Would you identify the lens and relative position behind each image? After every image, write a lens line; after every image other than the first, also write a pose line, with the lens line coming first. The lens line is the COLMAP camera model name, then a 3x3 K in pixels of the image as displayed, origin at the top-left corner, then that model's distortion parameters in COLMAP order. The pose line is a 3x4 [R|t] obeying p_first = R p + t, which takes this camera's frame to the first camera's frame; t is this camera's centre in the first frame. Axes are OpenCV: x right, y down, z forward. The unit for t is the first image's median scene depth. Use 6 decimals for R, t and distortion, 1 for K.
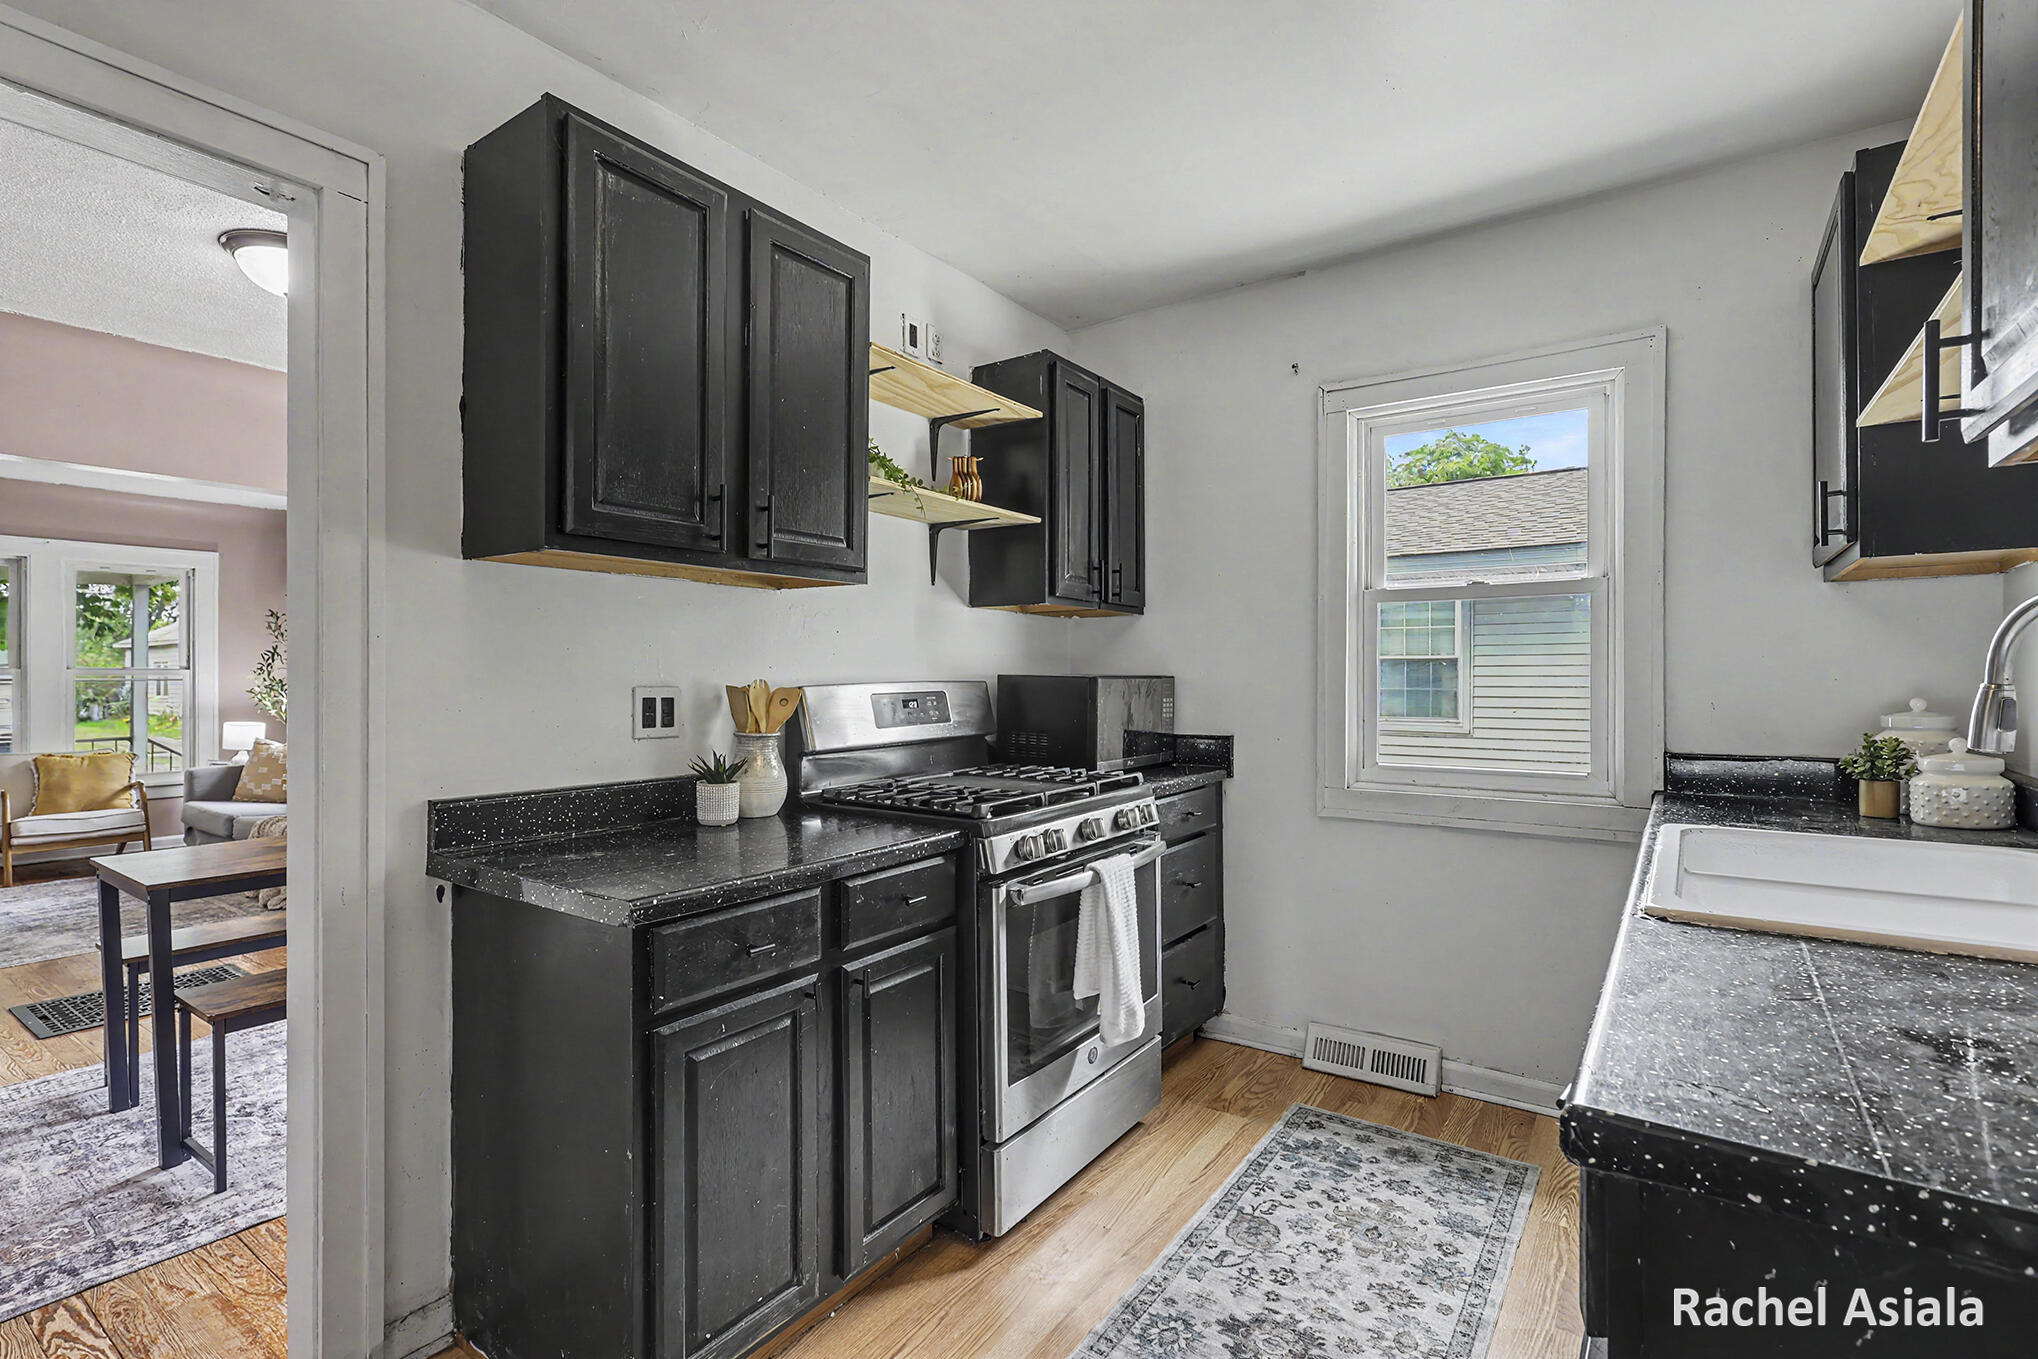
lens RADIAL K [[947.6, 0, 1021.7], [0, 947.6, 685.9], [0, 0, 1]] dist [0.001076, 0.000205]
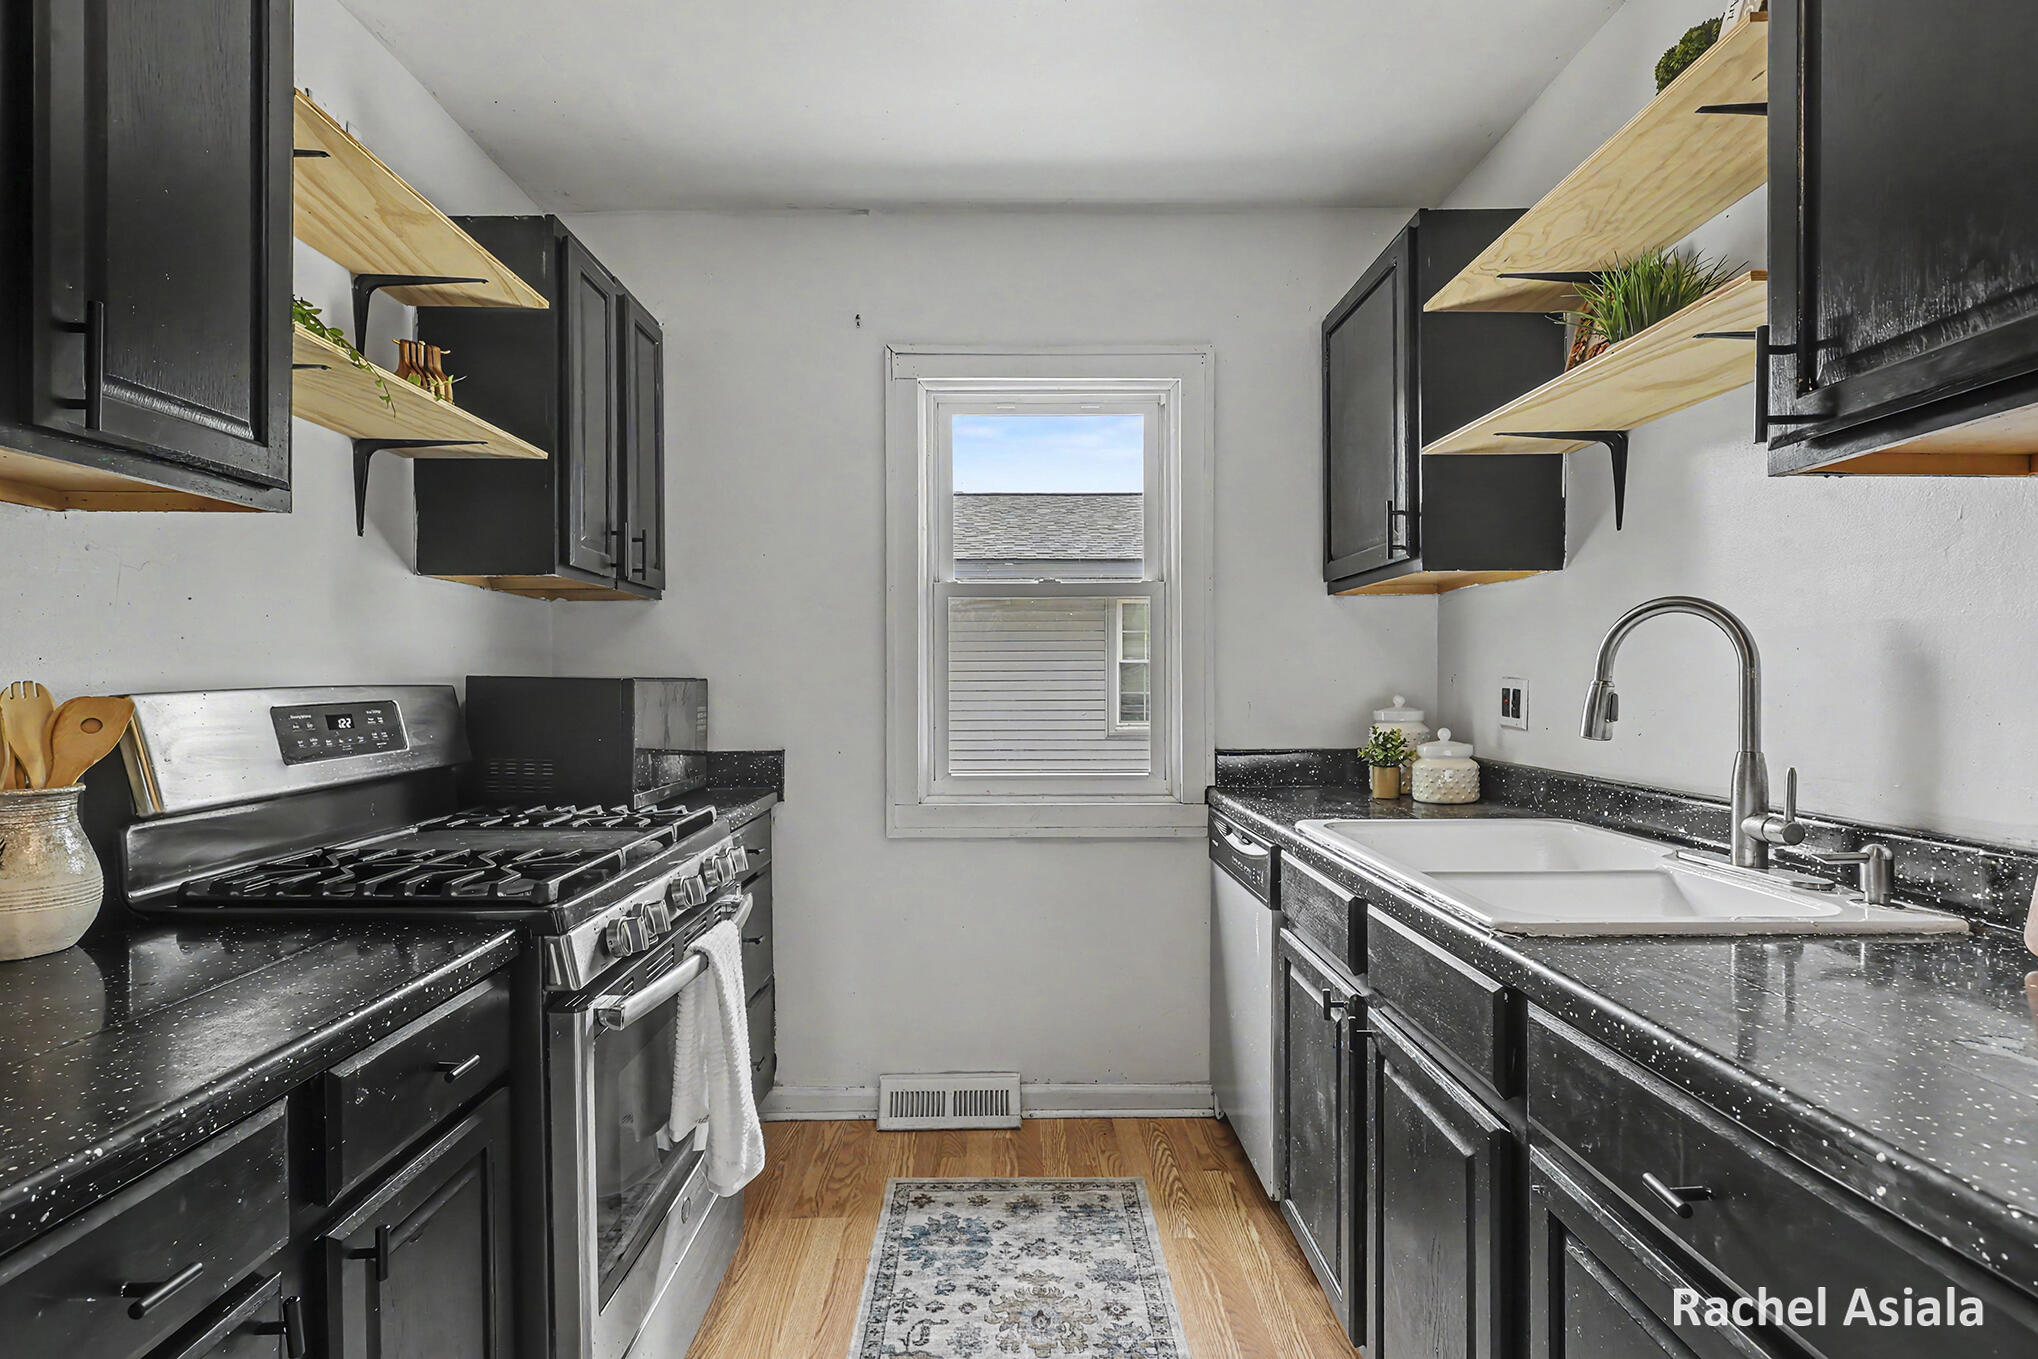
lens RADIAL K [[964.0, 0, 1007.3], [0, 964.0, 694.1], [0, 0, 1]] dist [0.000193, -0.000343]
pose [[0.816453, -0.009269, 0.577337, -0.138238], [0.008025, 0.999957, 0.004705, 0.001383], [-0.577356, 0.000791, 0.816492, 0.264610]]
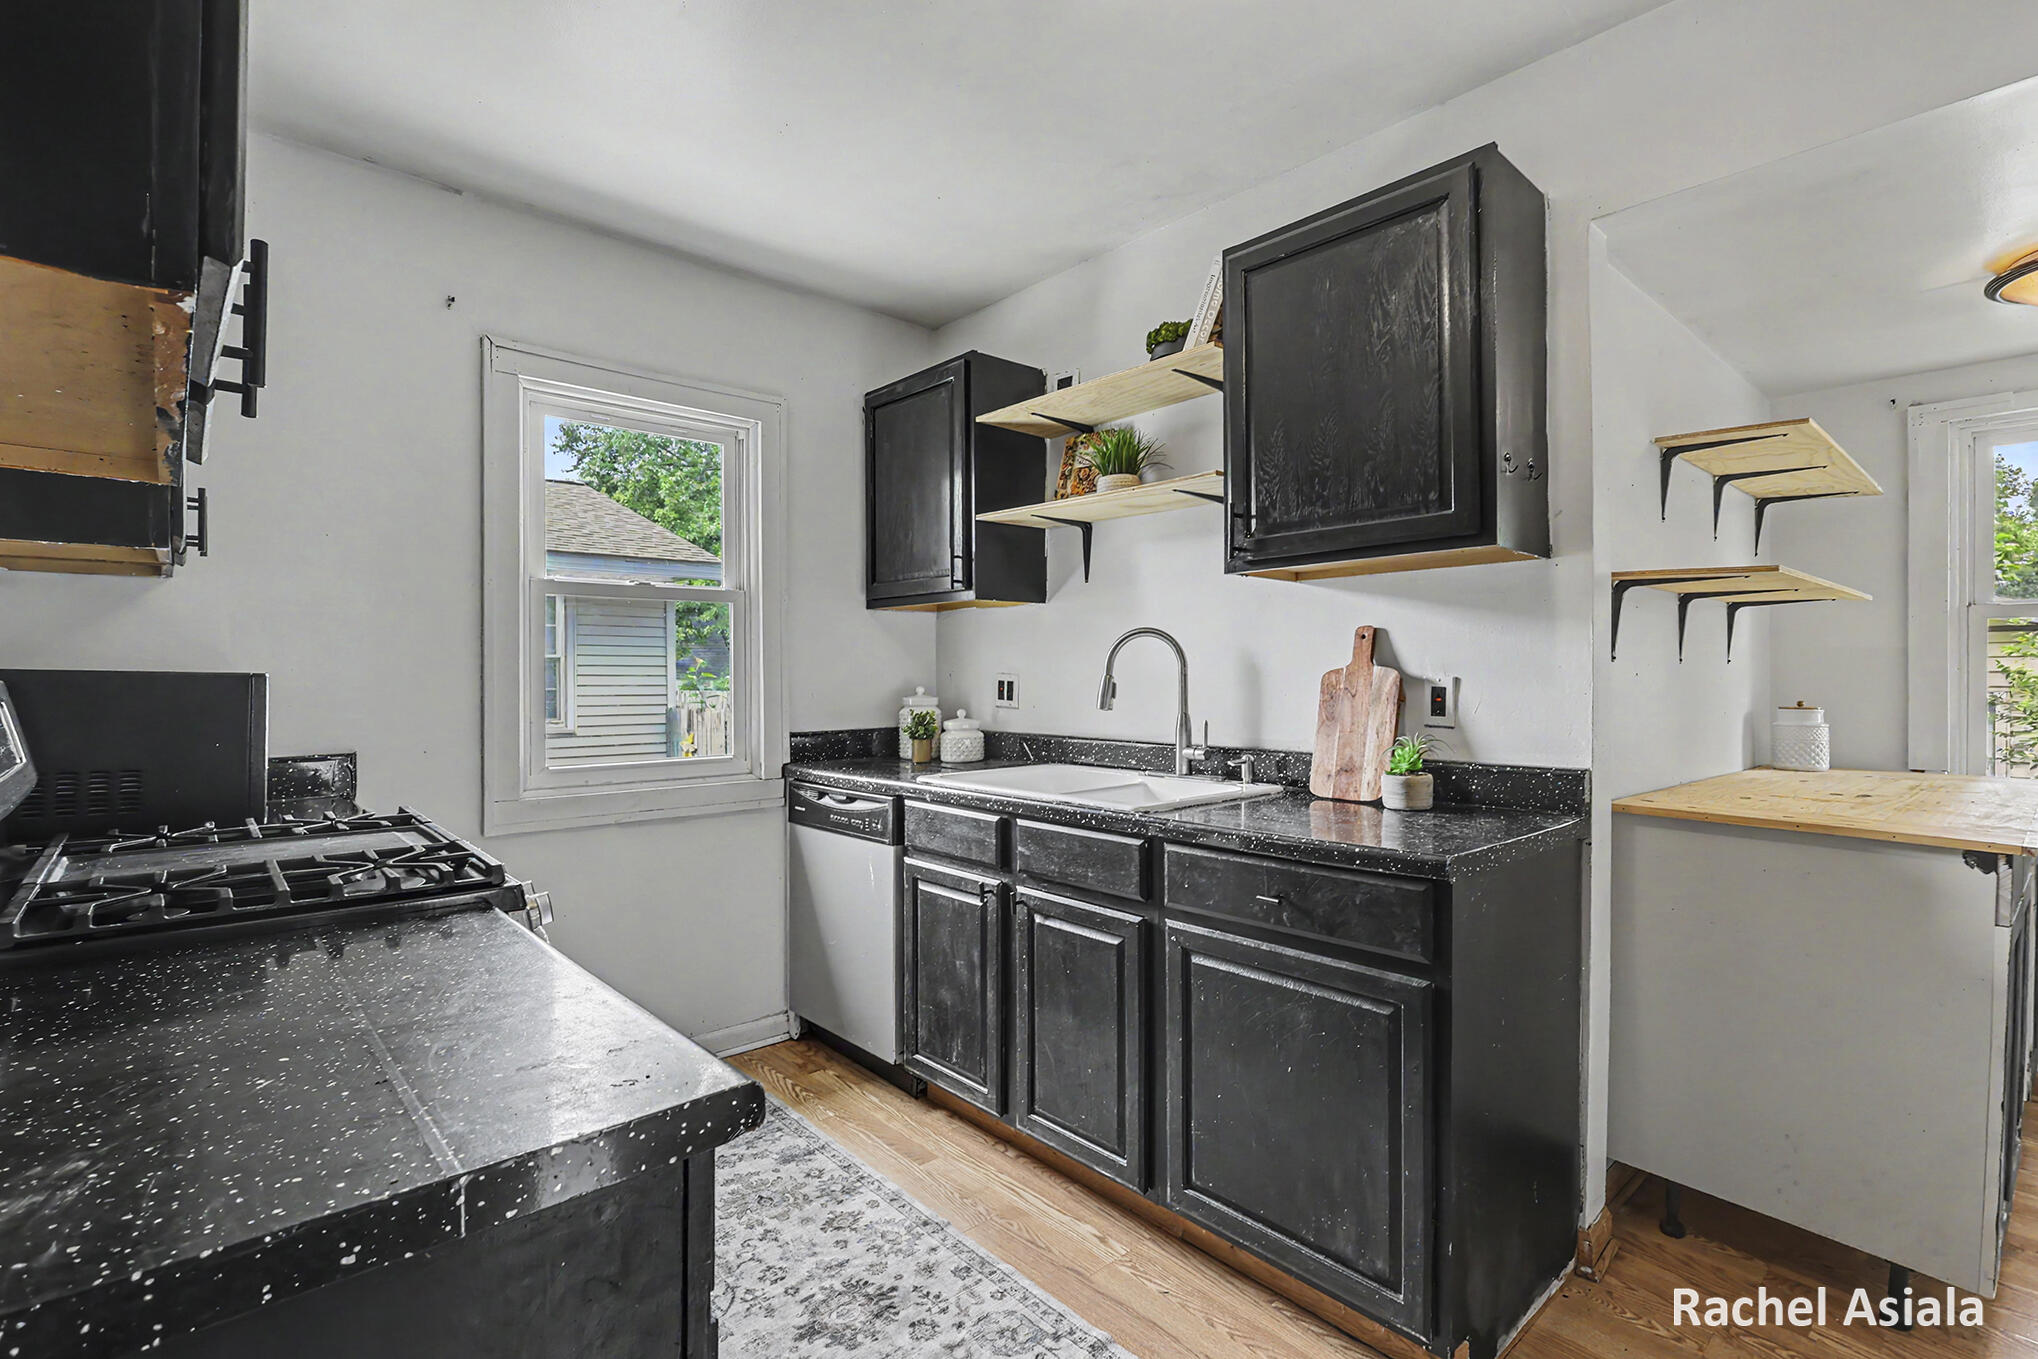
lens RADIAL K [[953.3, 0, 1024.1], [0, 953.3, 675.8], [0, 0, 1]] dist [0.001663, 0.000075]
pose [[0.220816, -0.002140, 0.975313, -0.527513], [0.013661, 0.999906, -0.000899, -0.000949], [-0.975220, 0.013522, 0.220824, 0.422307]]
